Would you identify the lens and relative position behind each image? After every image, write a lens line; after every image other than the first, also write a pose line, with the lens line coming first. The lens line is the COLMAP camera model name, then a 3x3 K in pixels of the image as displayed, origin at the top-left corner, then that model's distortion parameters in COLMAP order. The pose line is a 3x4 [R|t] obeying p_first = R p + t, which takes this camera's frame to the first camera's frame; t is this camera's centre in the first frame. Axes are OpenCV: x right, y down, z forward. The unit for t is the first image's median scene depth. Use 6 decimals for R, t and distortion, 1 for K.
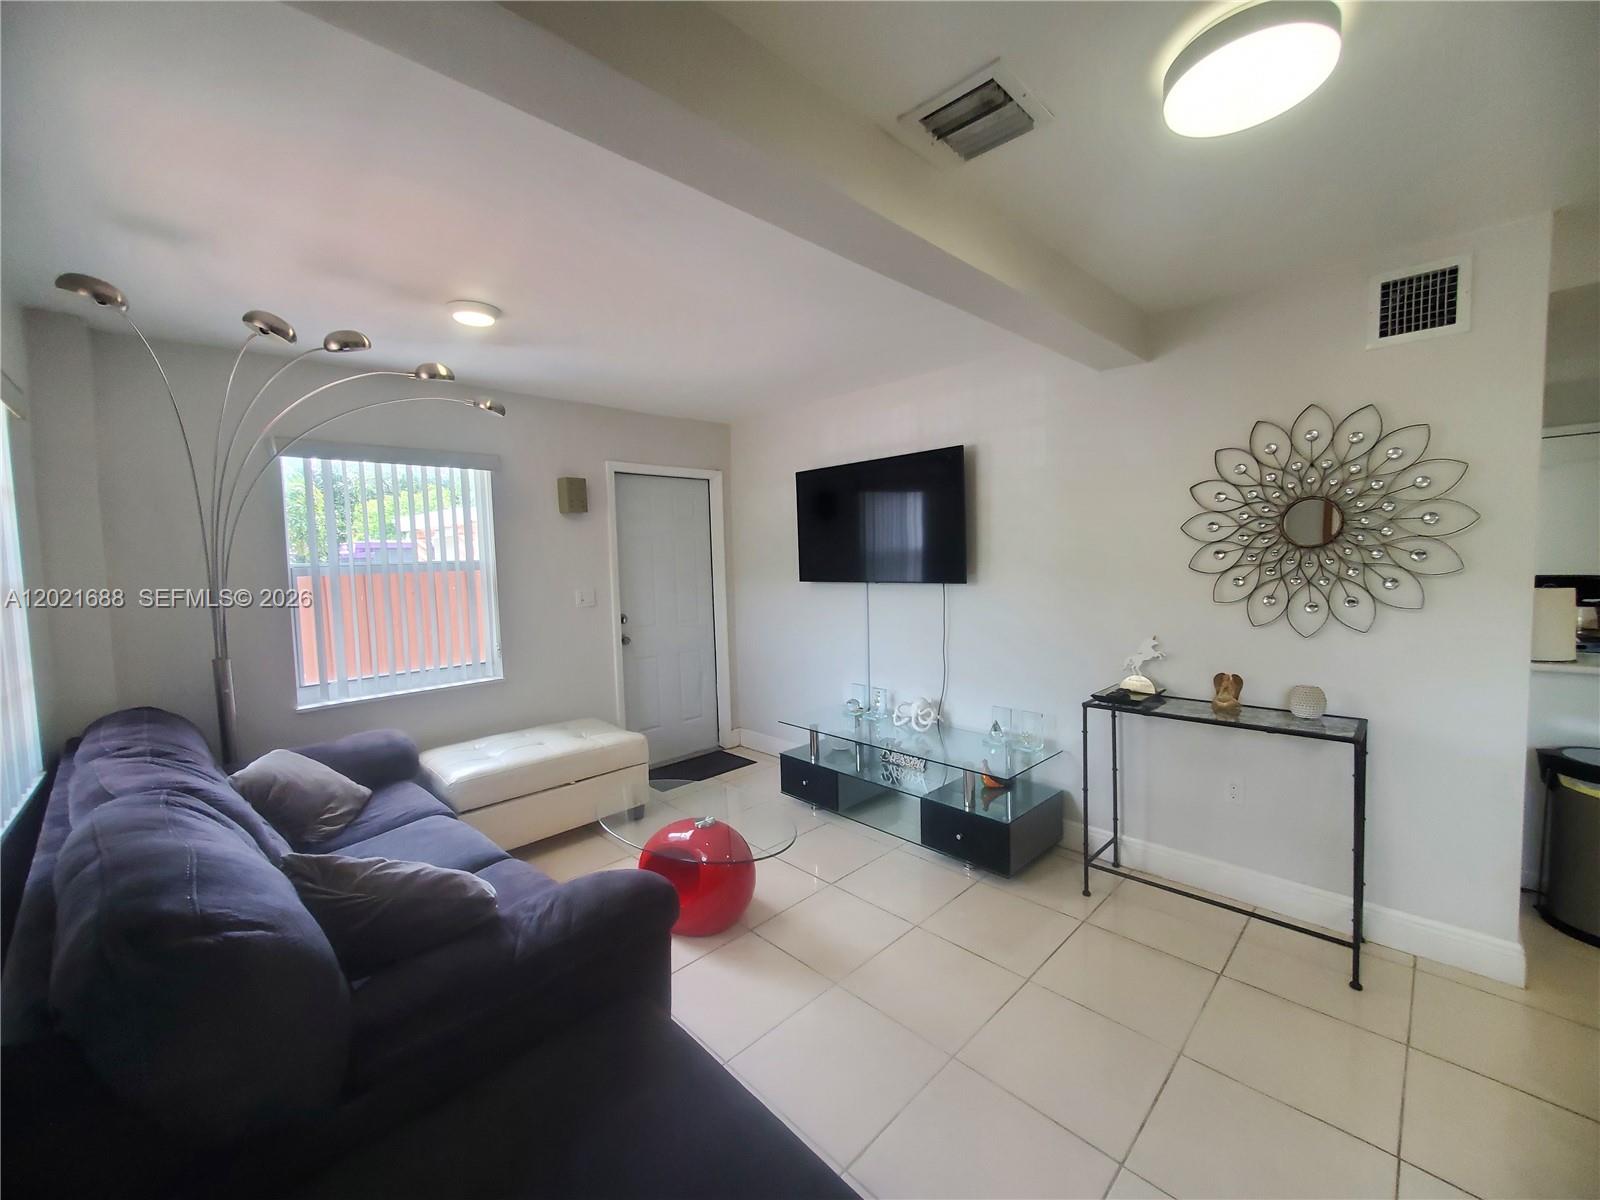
lens RADIAL K [[637.7, 0, 809.6], [0, 637.7, 594.7], [0, 0, 1]] dist [0.002239, -0.001675]
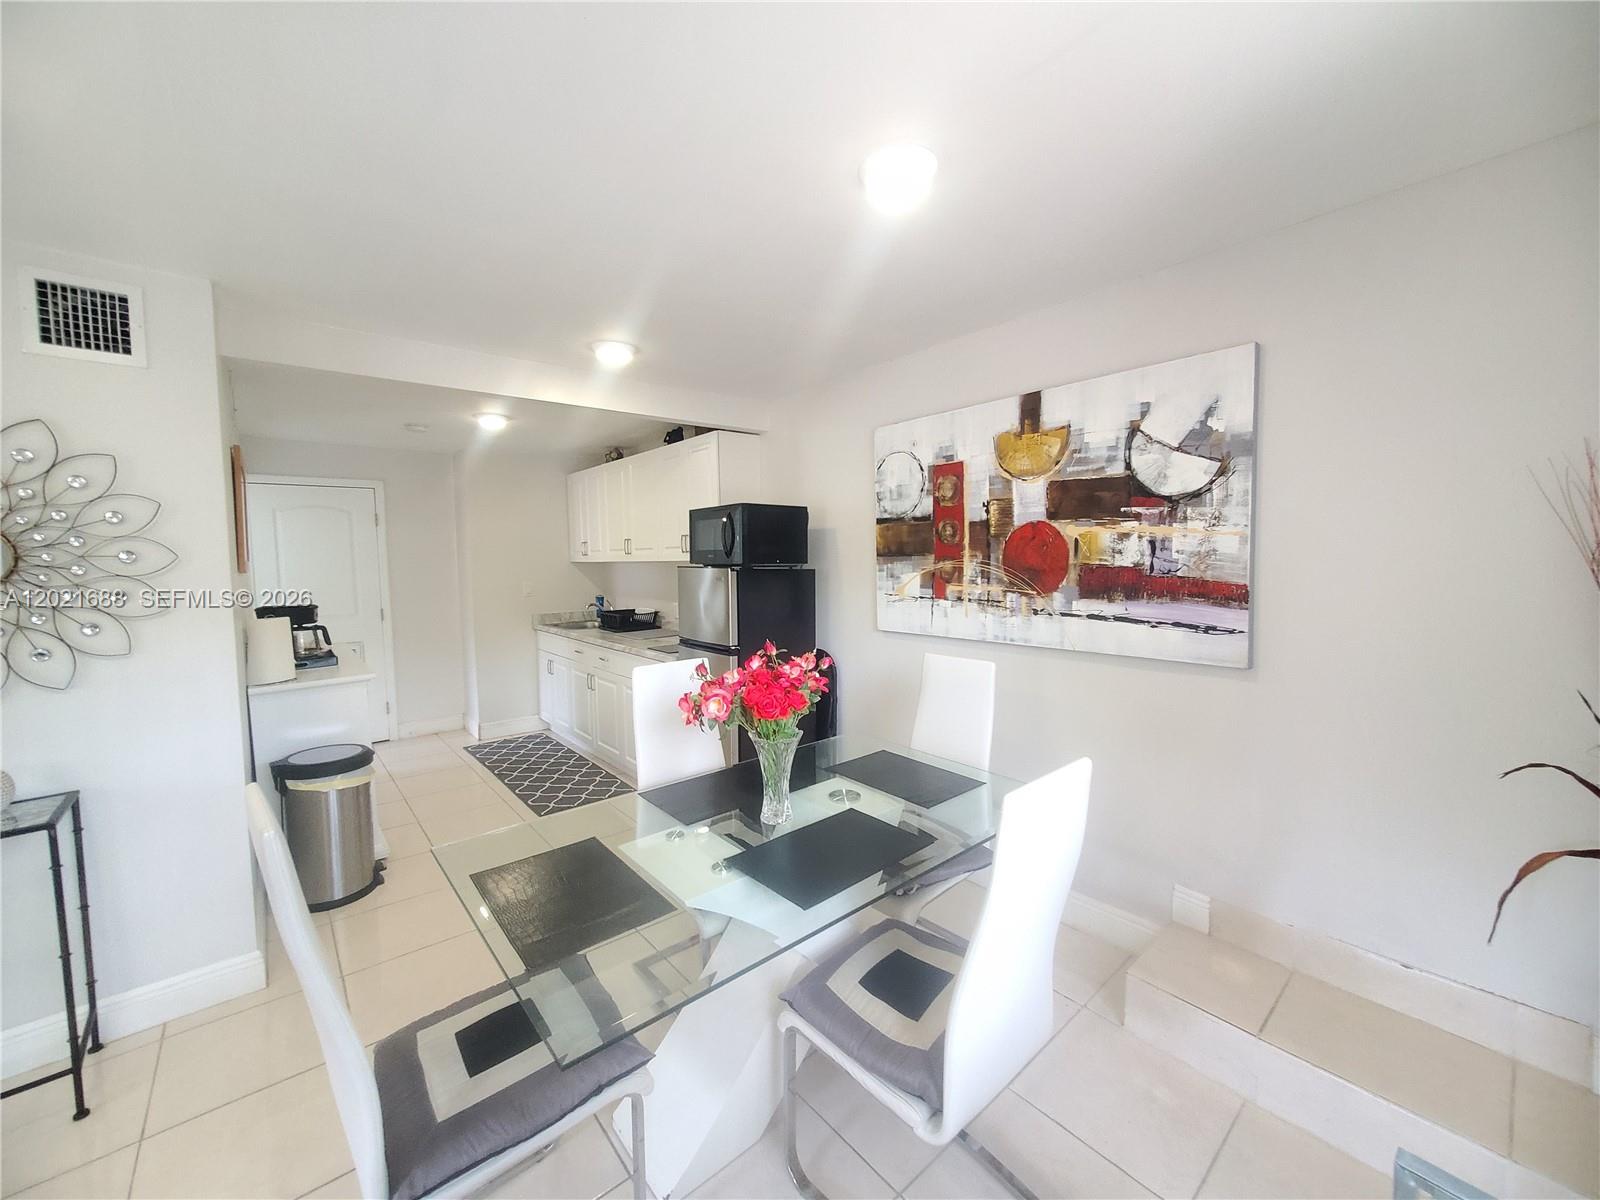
lens RADIAL K [[637.7, 0, 812.4], [0, 637.7, 593.5], [0, 0, 1]] dist [0.002239, -0.001675]
pose [[0.071867, -0.035370, 0.996787, 0.098028], [0.077888, 0.996518, 0.029745, -0.013699], [-0.994368, 0.075500, 0.074372, -0.052700]]
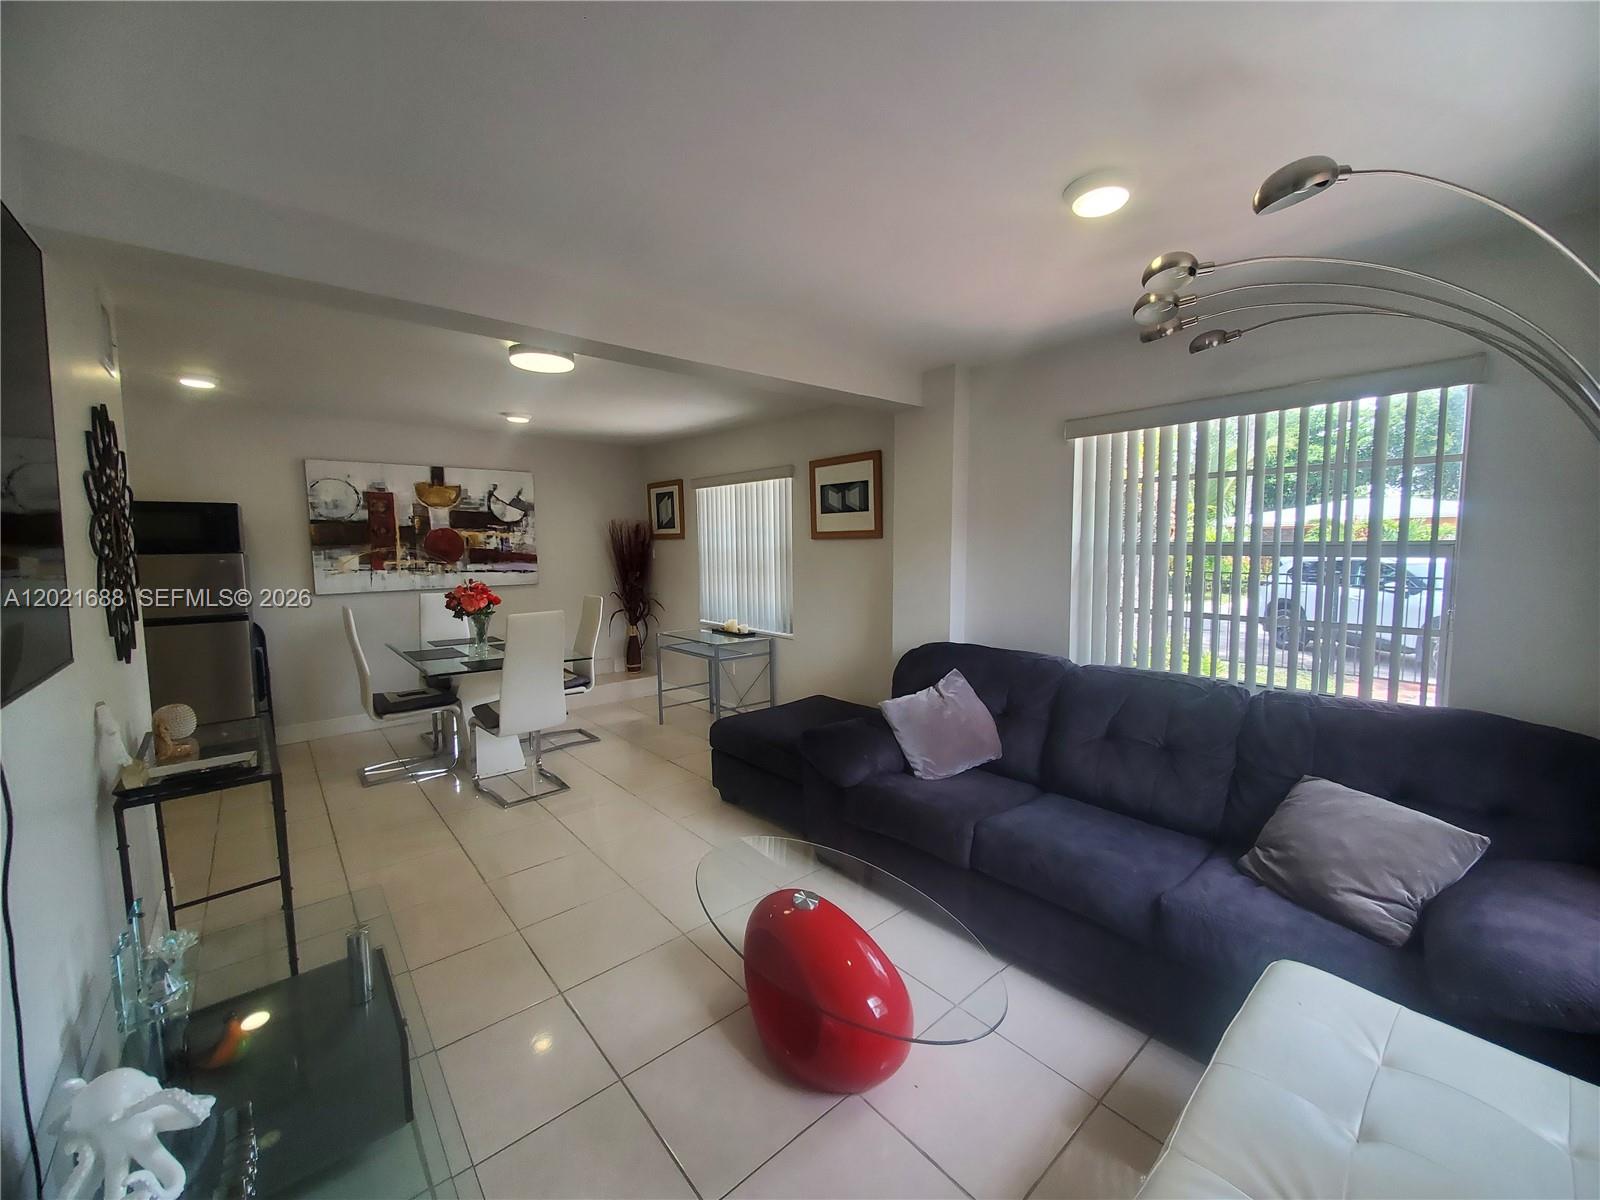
lens RADIAL K [[637.7, 0, 812.6], [0, 637.7, 596.5], [0, 0, 1]] dist [0.002239, -0.001675]
pose [[-0.997432, 0.027877, 0.065976, -0.233738], [0.037400, 0.988305, 0.147832, -0.117001], [-0.061083, 0.149920, -0.986809, 1.769019]]
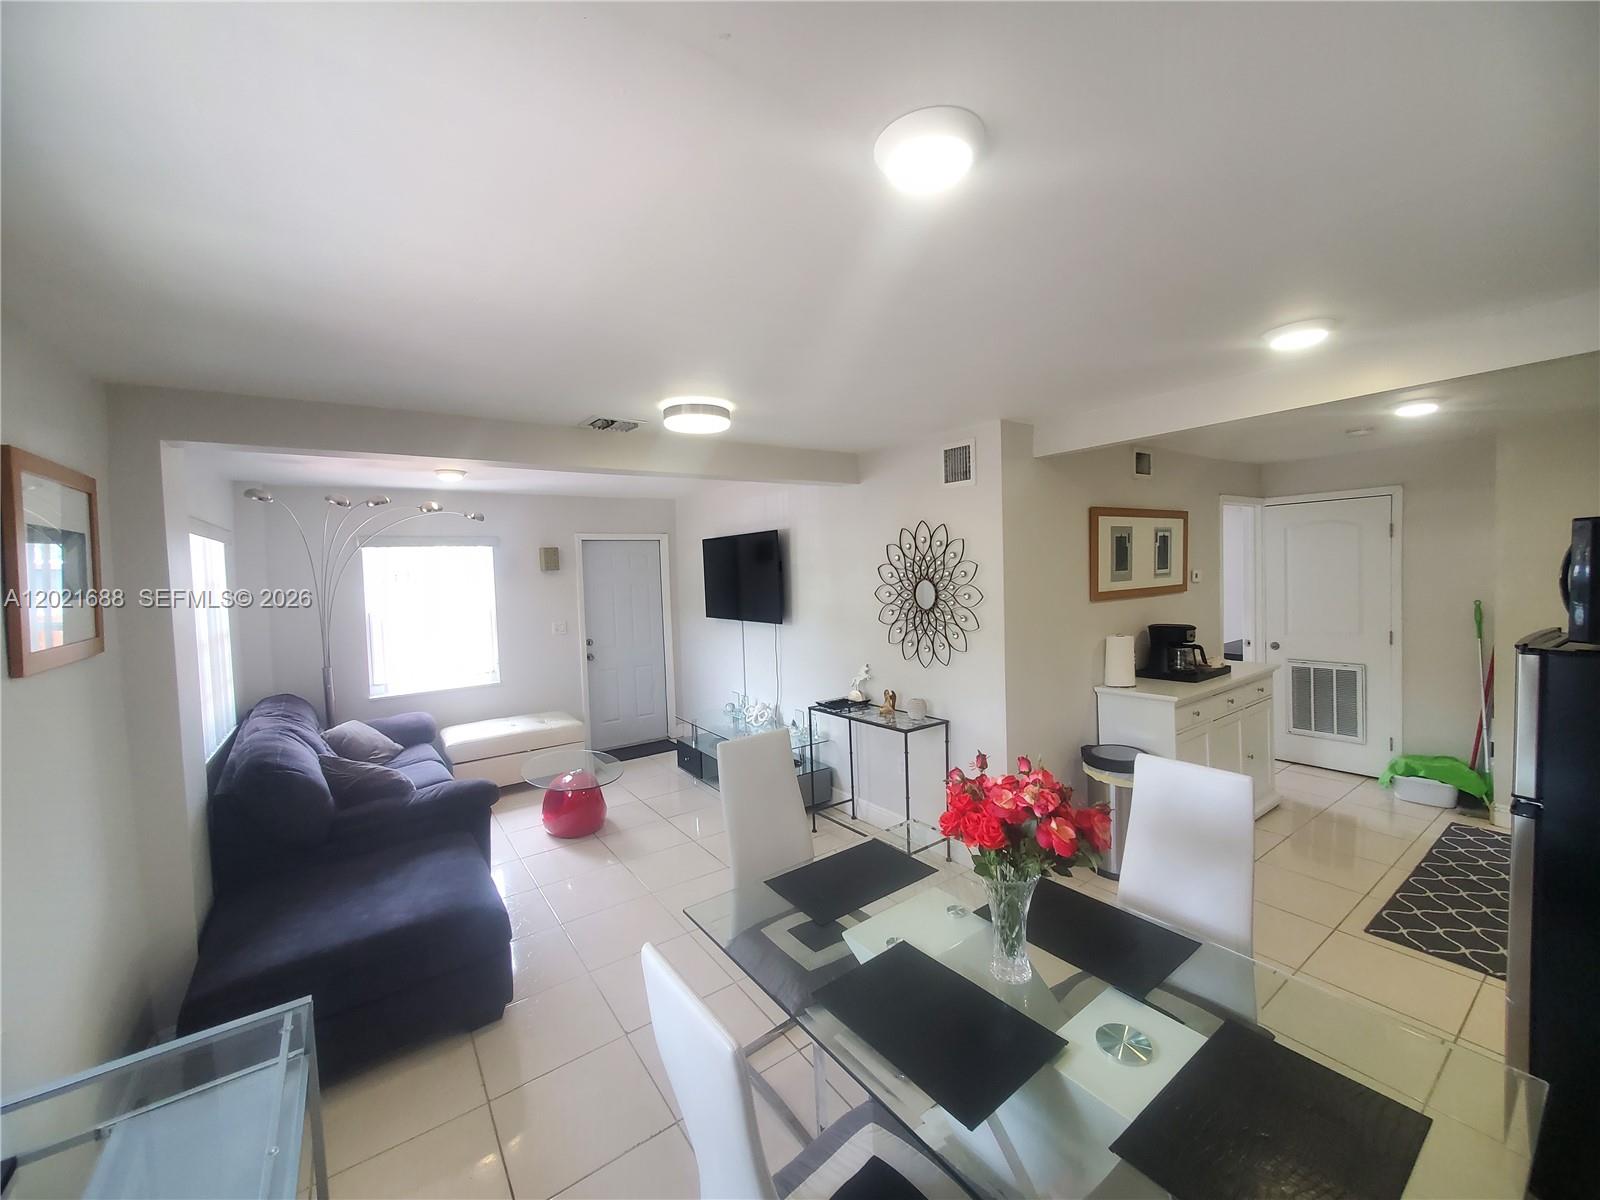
lens RADIAL K [[637.7, 0, 811.6], [0, 637.7, 593.6], [0, 0, 1]] dist [0.002239, -0.001675]
pose [[0.988075, 0.000810, -0.153972, 0.722897], [-0.003461, 0.999850, -0.016945, -0.084560], [0.153935, 0.017276, 0.987930, -0.574615]]
